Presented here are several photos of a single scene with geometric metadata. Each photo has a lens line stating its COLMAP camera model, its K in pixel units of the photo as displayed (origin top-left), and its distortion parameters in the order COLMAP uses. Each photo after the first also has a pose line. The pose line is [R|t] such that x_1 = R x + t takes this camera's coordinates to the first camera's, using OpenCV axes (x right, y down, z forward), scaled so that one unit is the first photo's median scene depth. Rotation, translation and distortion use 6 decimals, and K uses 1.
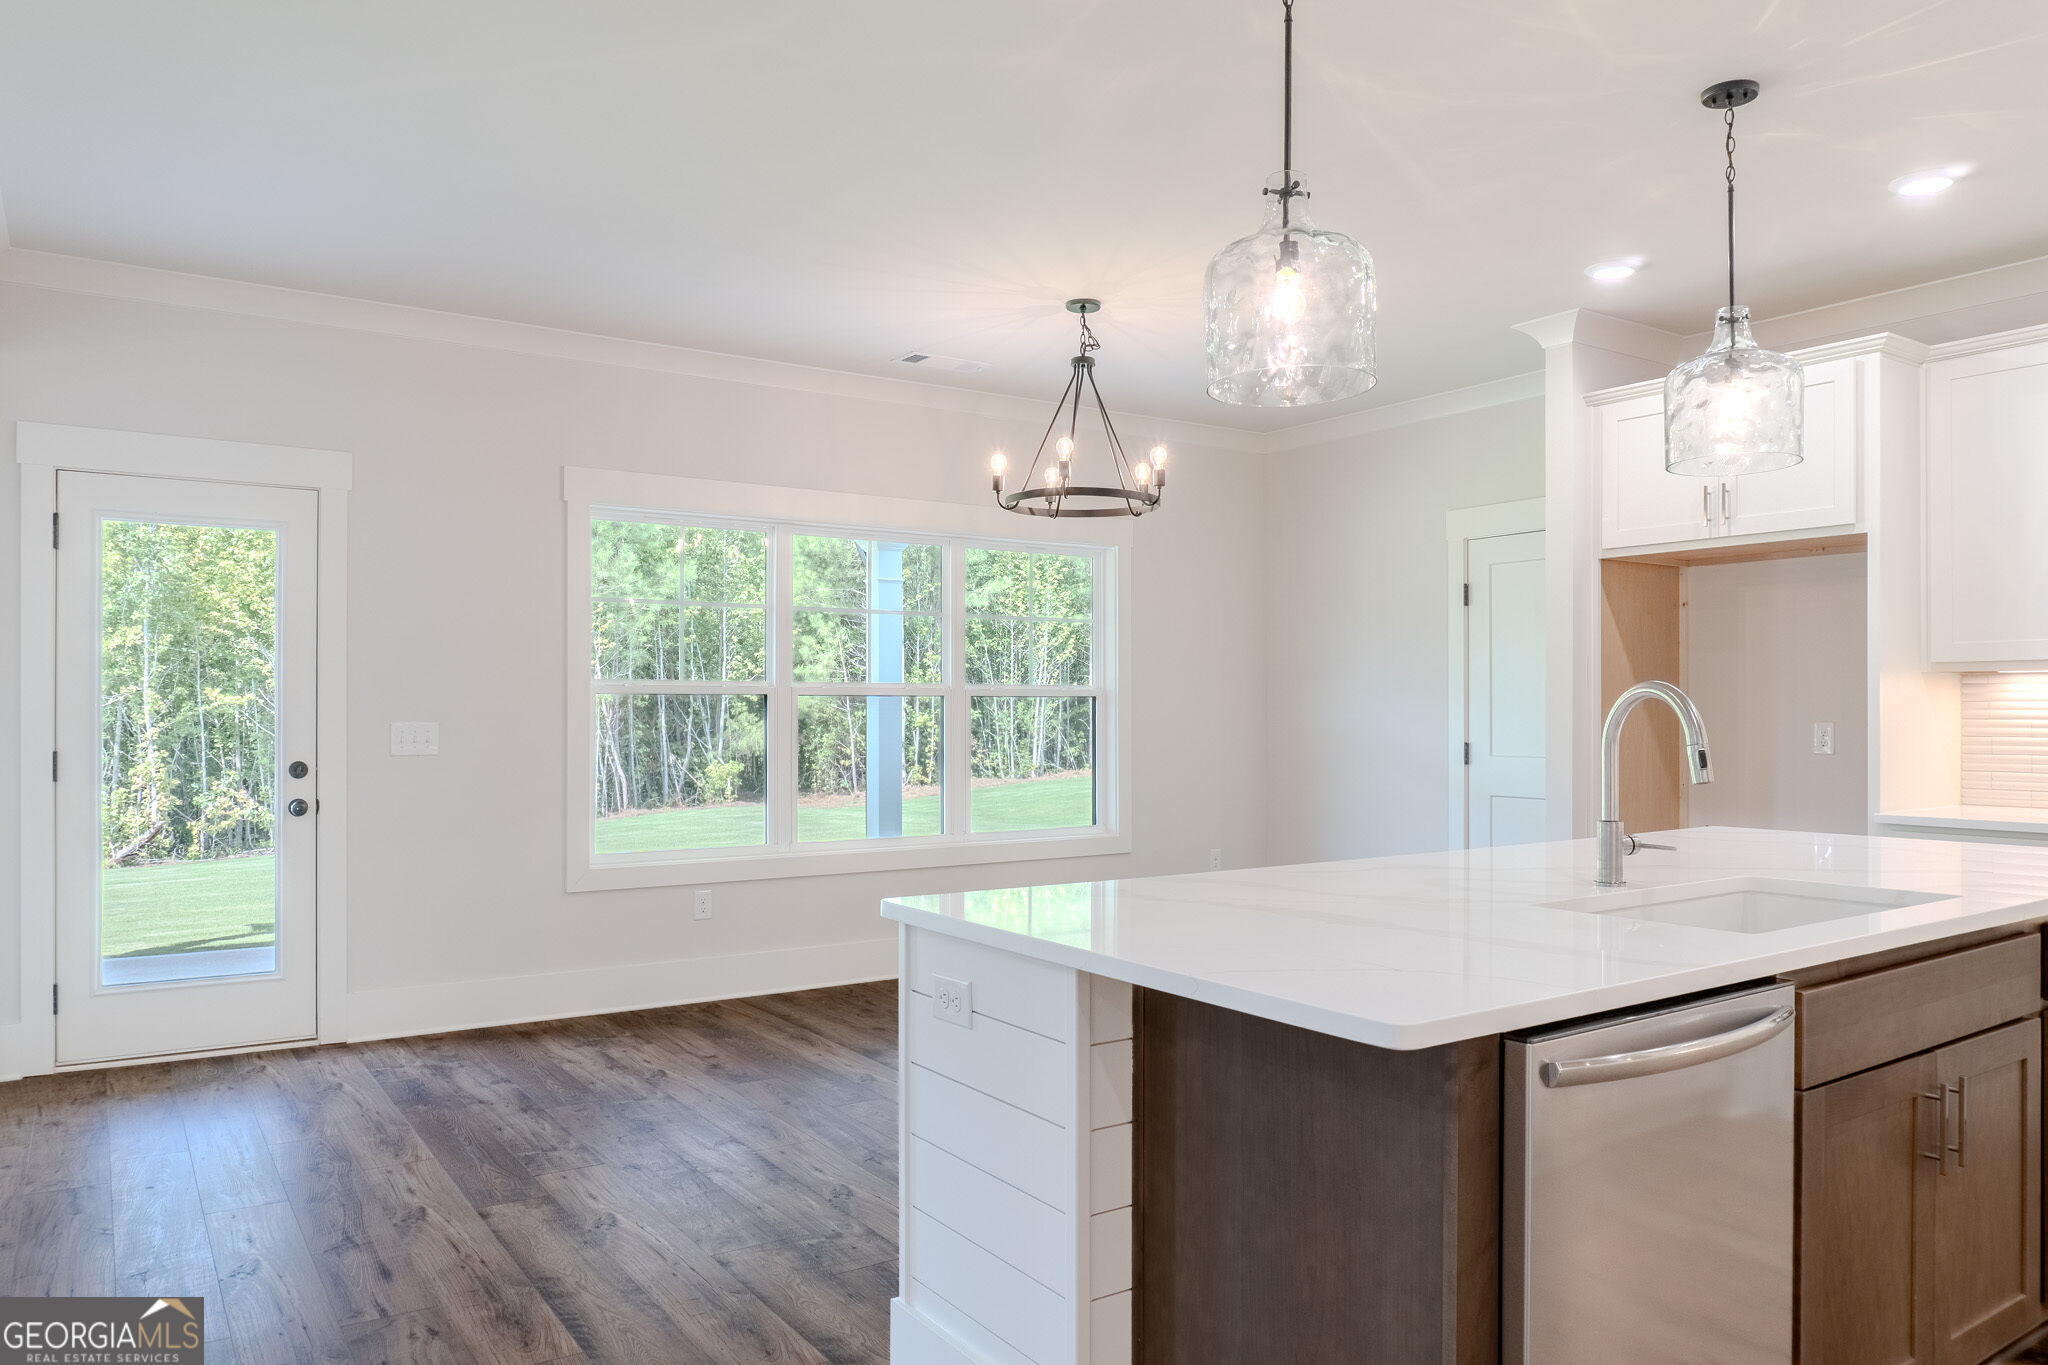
lens RADIAL K [[1411.6, 0, 1016.3], [0, 1411.6, 705.5], [0, 0, 1]] dist [-0.000313, -0.000940]
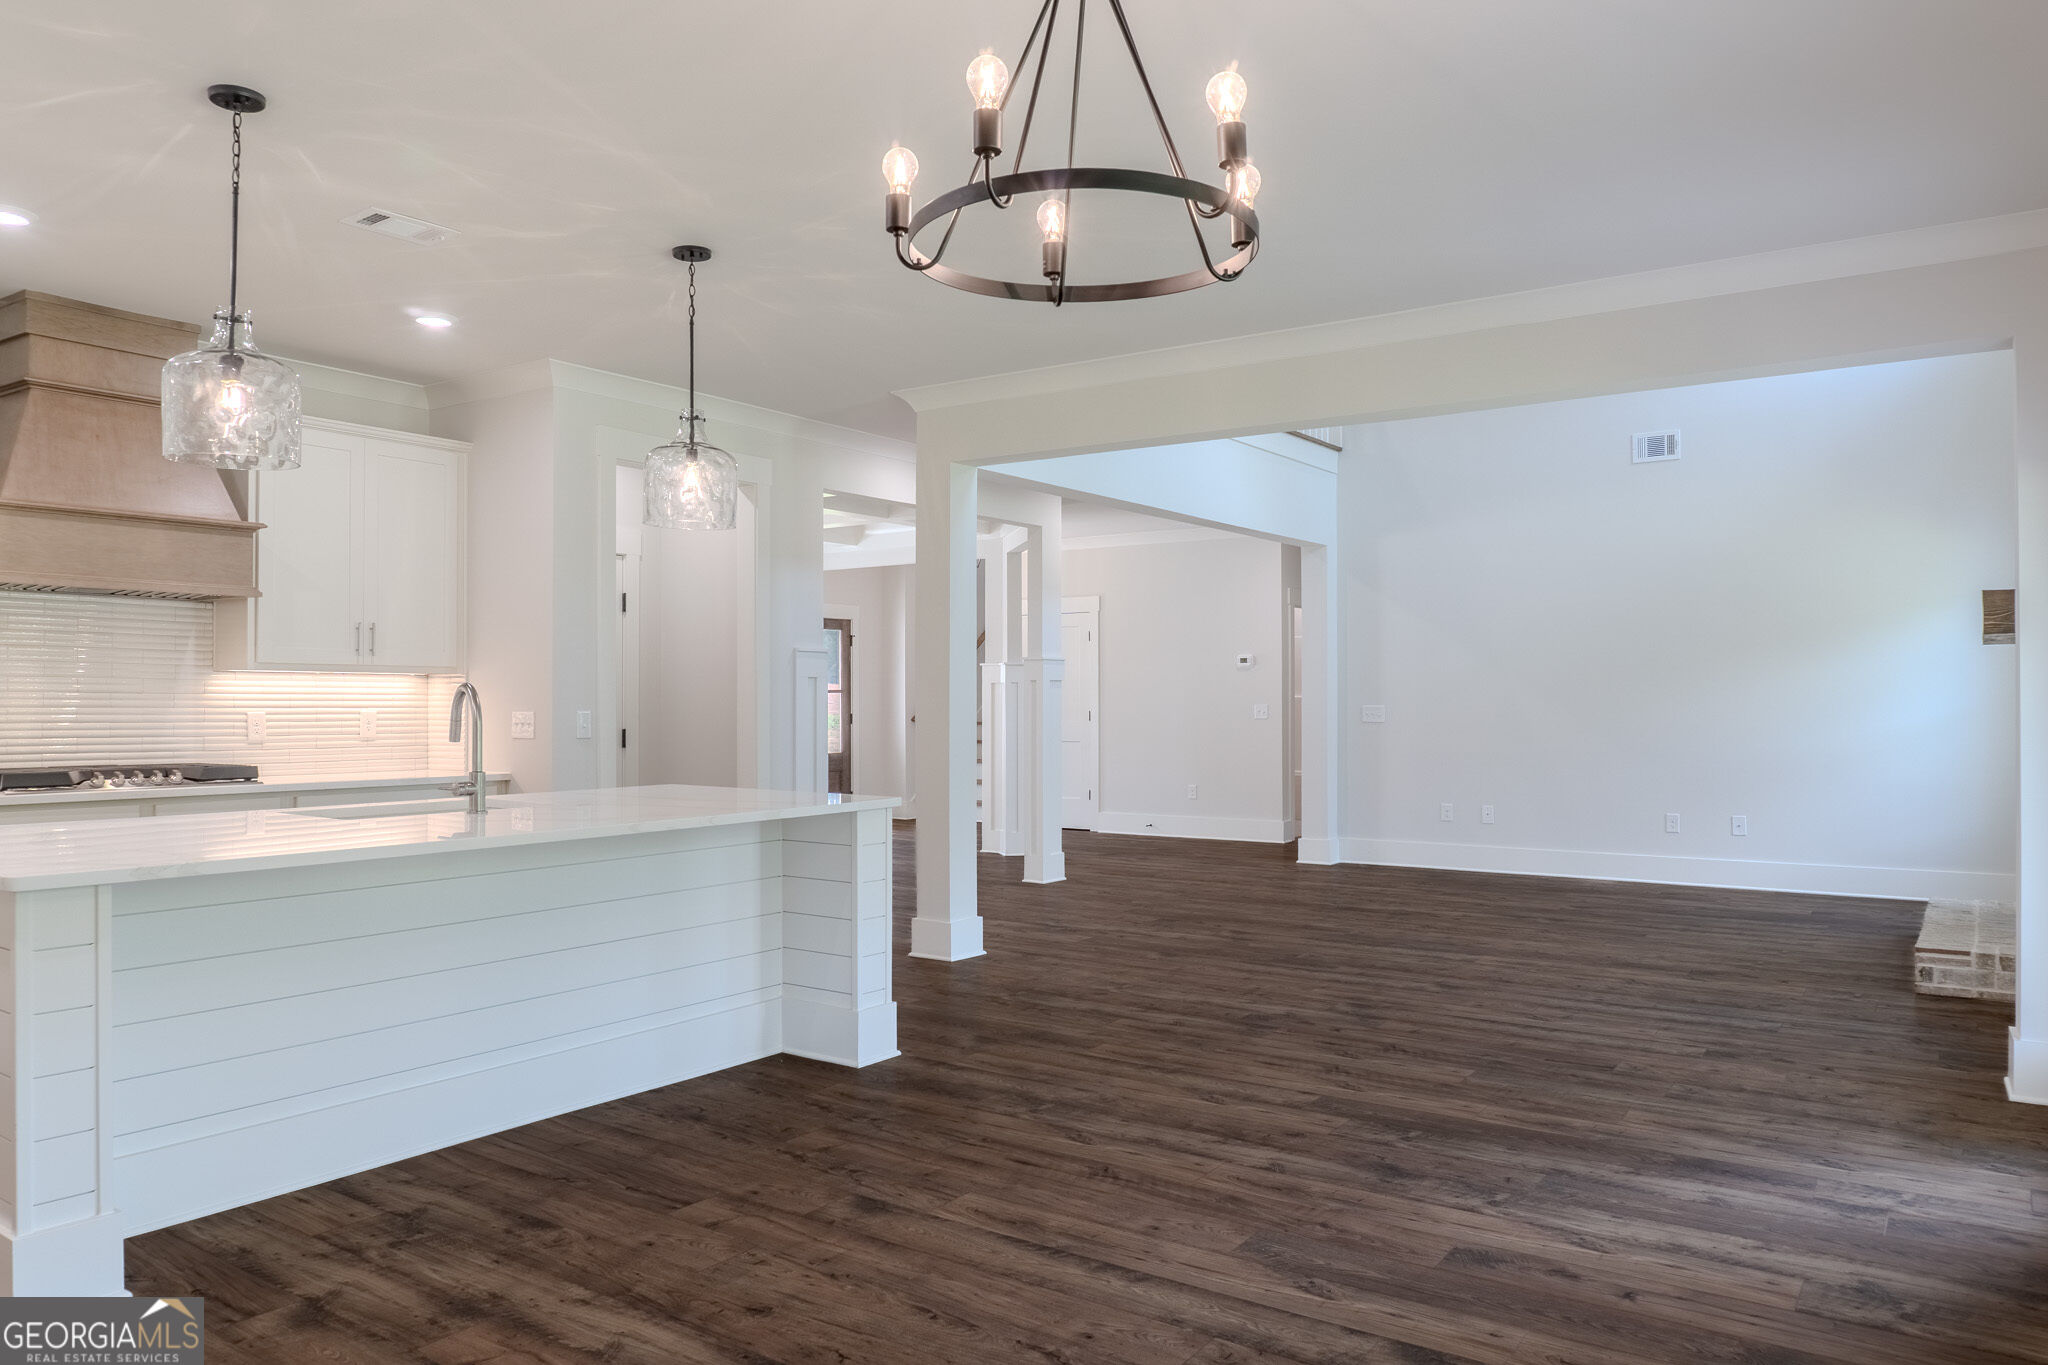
lens RADIAL K [[1411.6, 0, 1016.3], [0, 1411.6, 705.5], [0, 0, 1]] dist [-0.000313, -0.000940]
pose [[-0.934174, -0.000648, -0.356818, 0.294628], [-0.000436, 1.000000, -0.000674, 0.005386], [0.356819, -0.000474, -0.934174, 1.863145]]
